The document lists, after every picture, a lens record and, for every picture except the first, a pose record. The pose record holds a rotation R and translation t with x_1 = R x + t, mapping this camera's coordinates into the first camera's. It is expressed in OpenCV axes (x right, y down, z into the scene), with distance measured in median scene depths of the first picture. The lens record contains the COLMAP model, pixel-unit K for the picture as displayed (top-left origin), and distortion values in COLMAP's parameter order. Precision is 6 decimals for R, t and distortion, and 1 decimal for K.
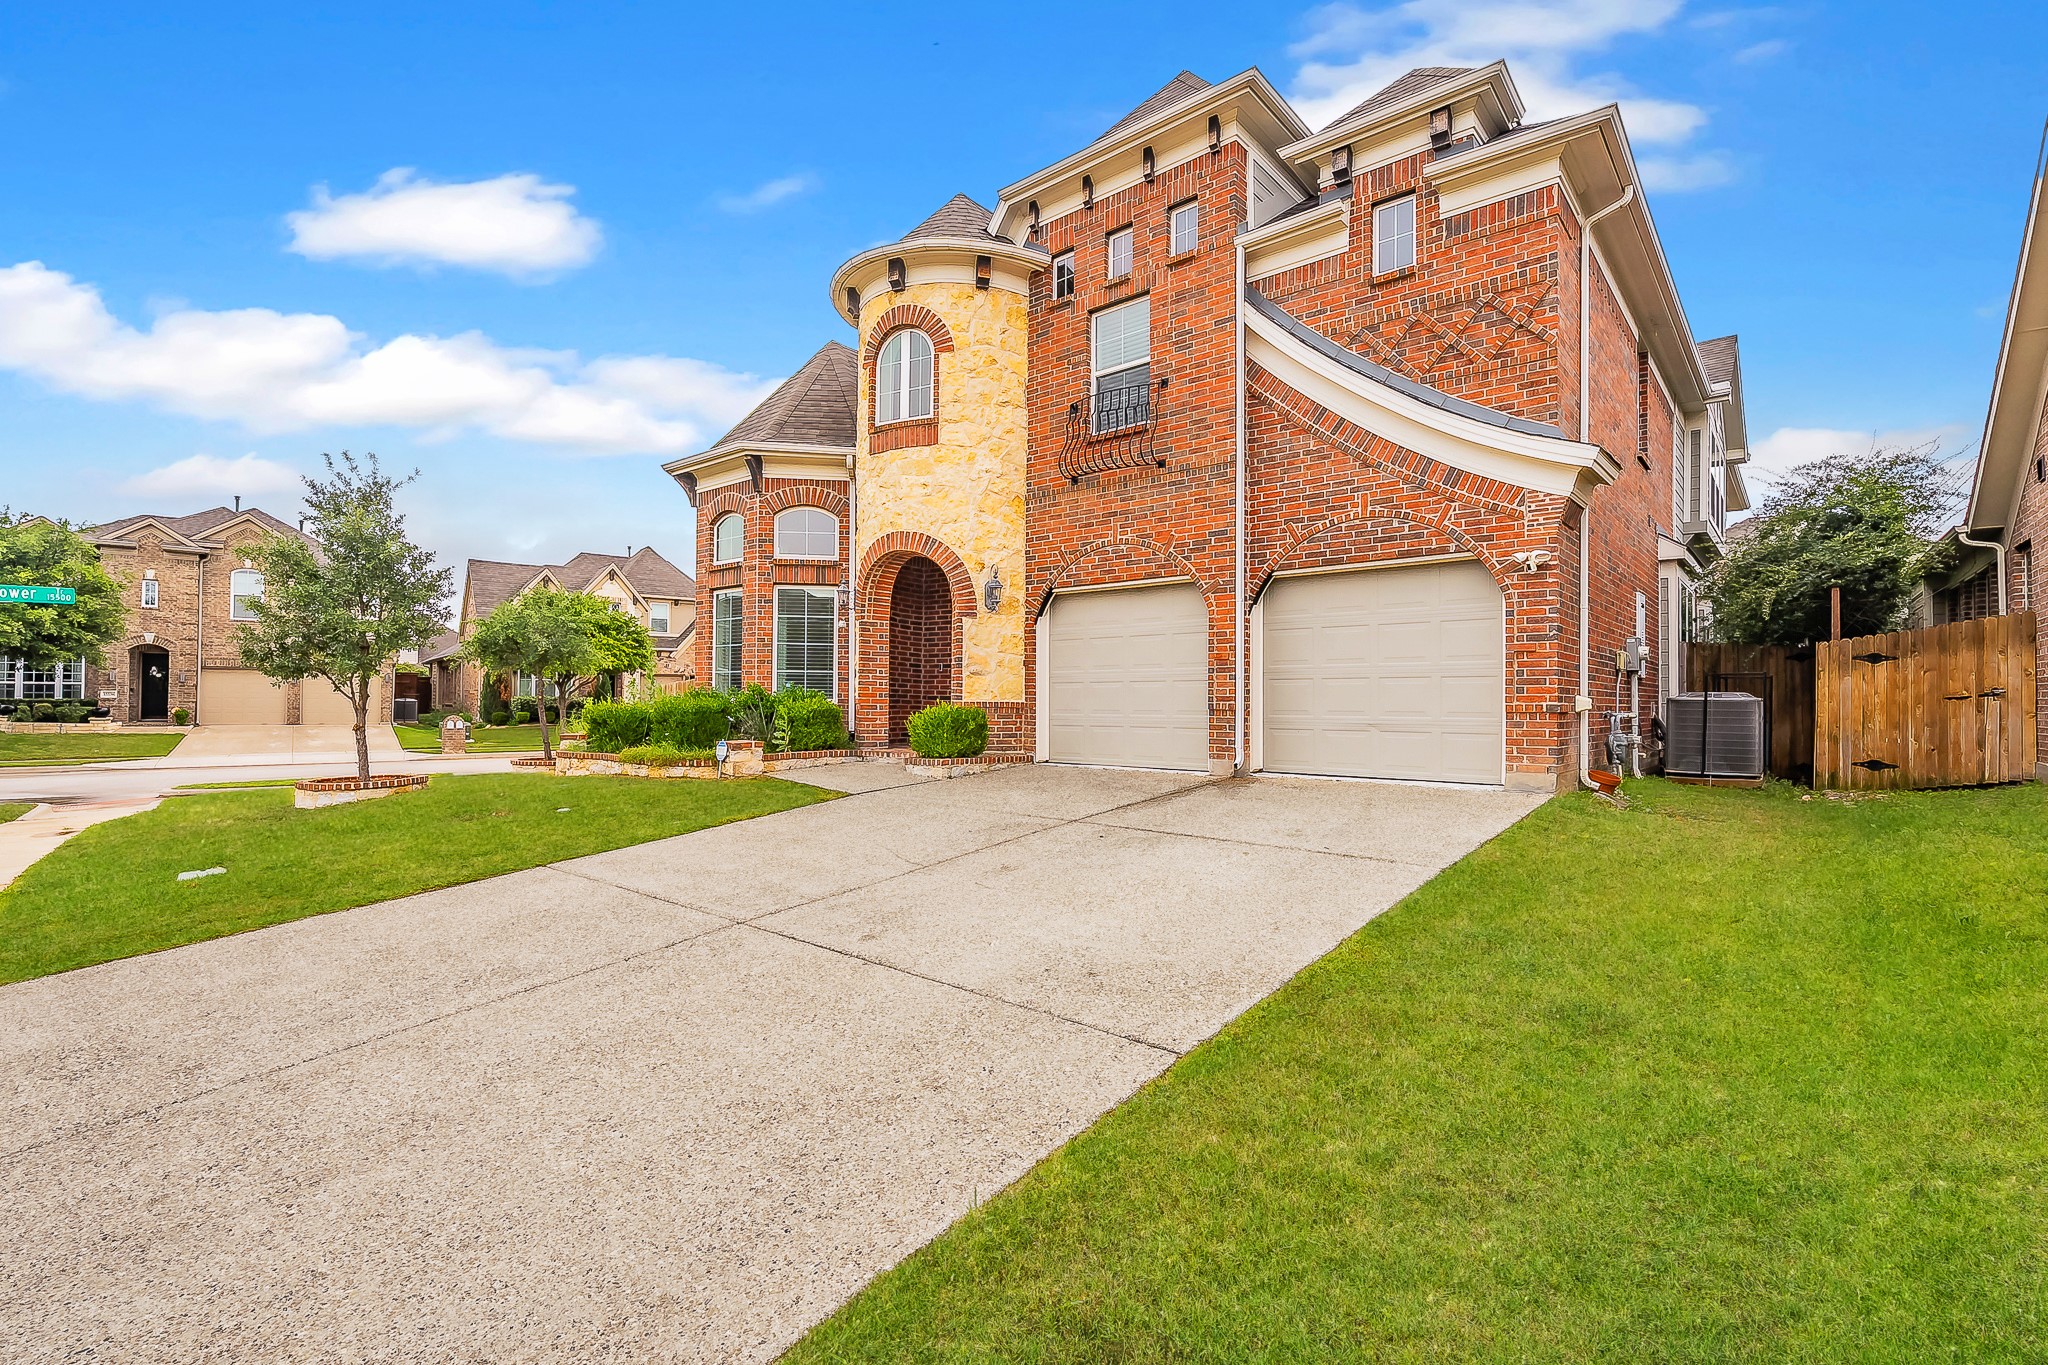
lens RADIAL K [[917.3, 0, 1024.3], [0, 917.3, 682.6], [0, 0, 1]] dist [0.002207, 0.000226]
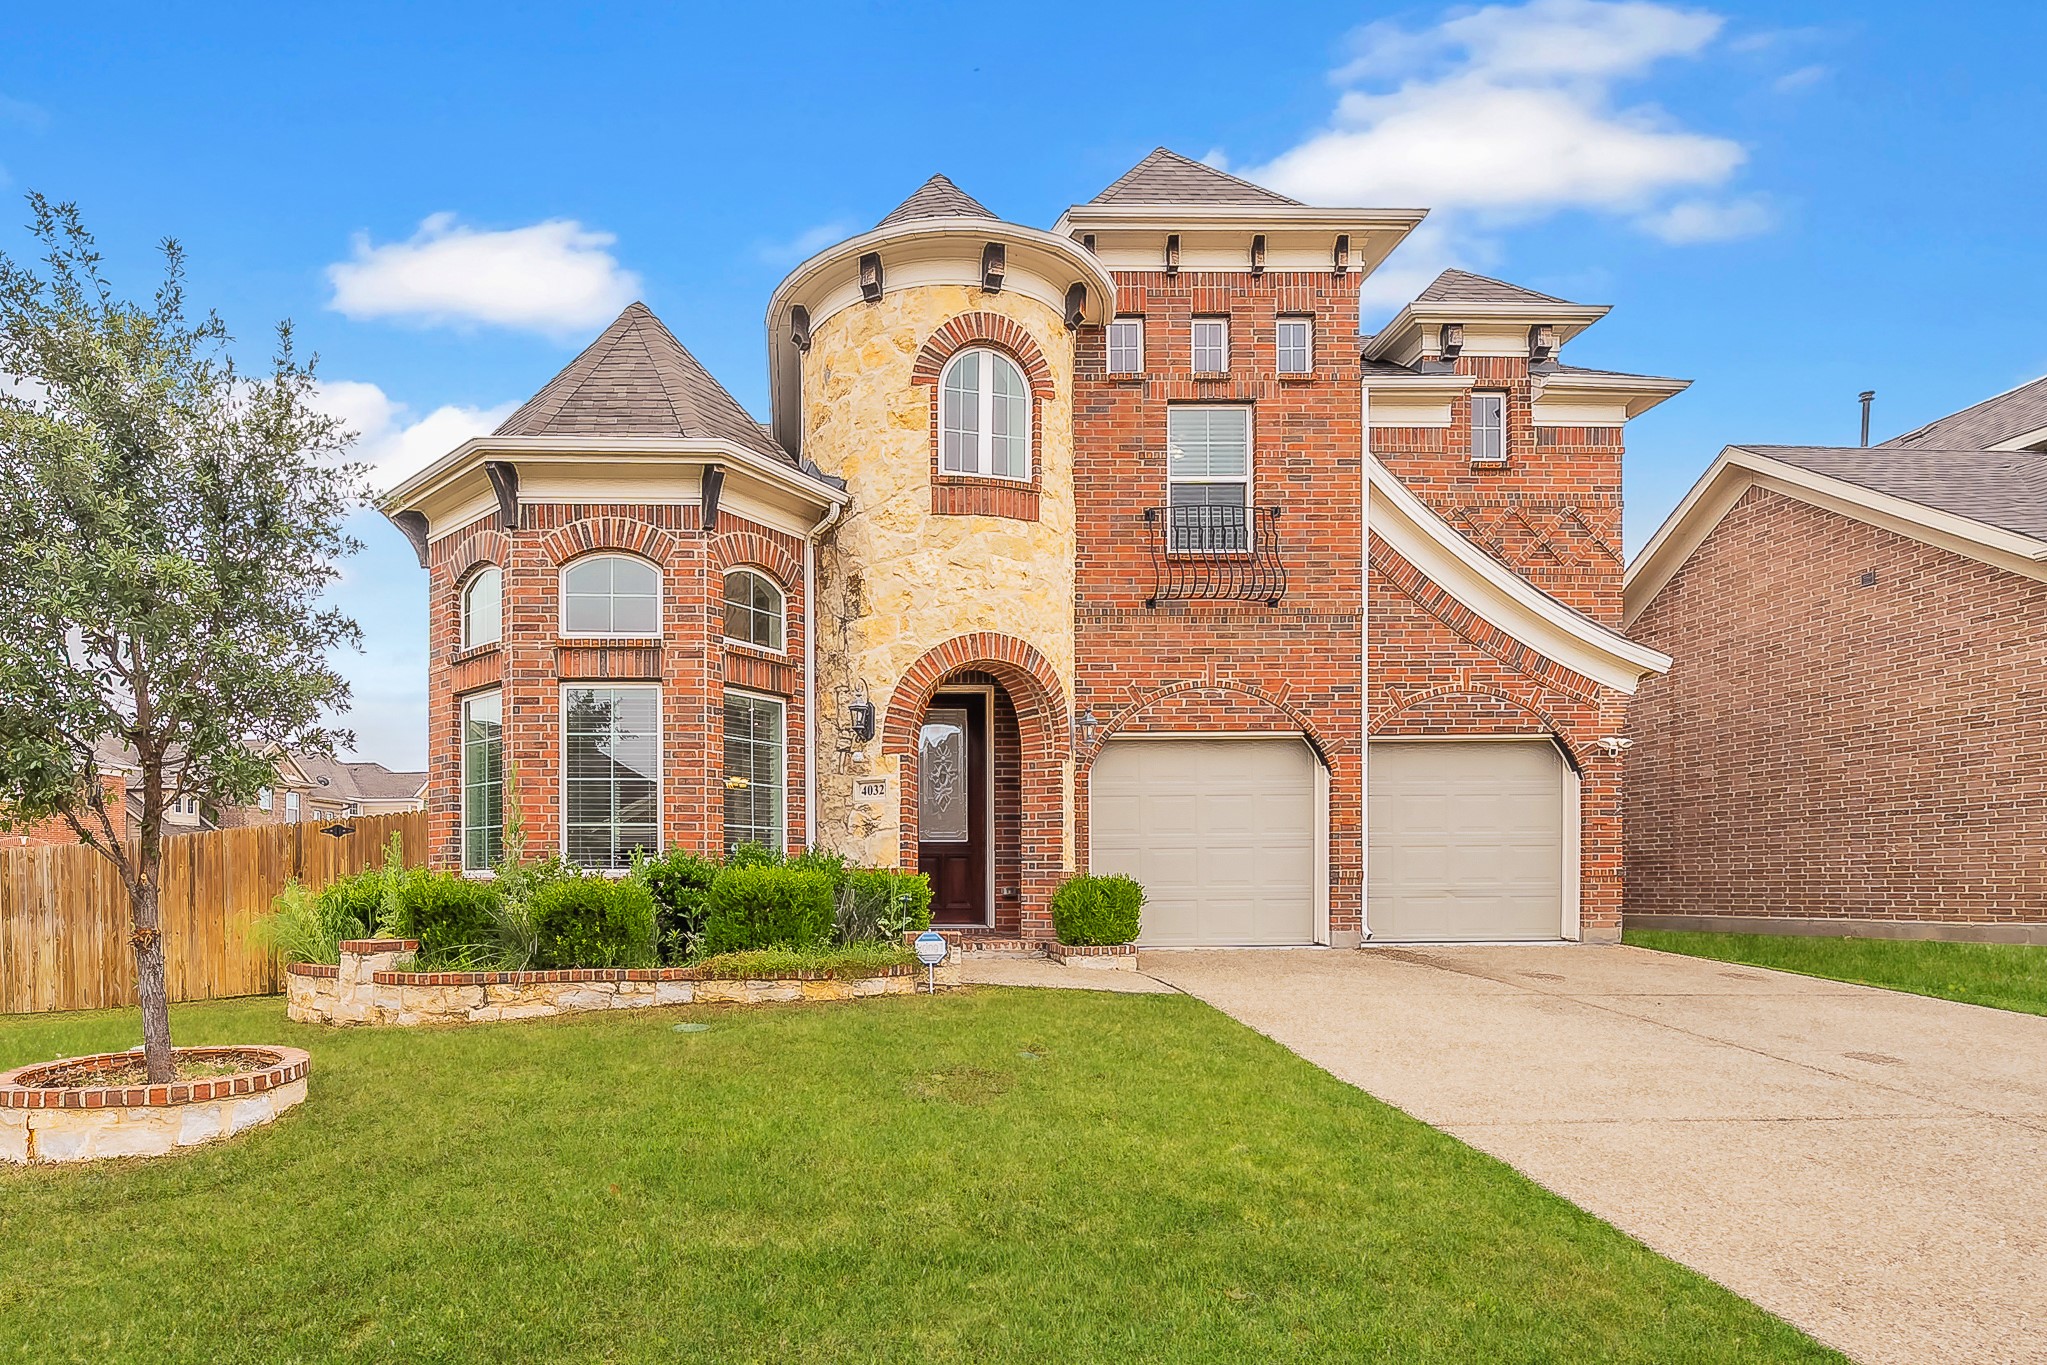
lens RADIAL K [[1050.8, 0, 1027.6], [0, 1050.8, 884.1], [0, 0, 1]] dist [0.001790, -0.000379]
pose [[0.740682, -0.009449, 0.671790, -0.719395], [-0.002763, 0.999850, 0.017110, 0.017585], [-0.671850, -0.014529, 0.740544, 0.404166]]
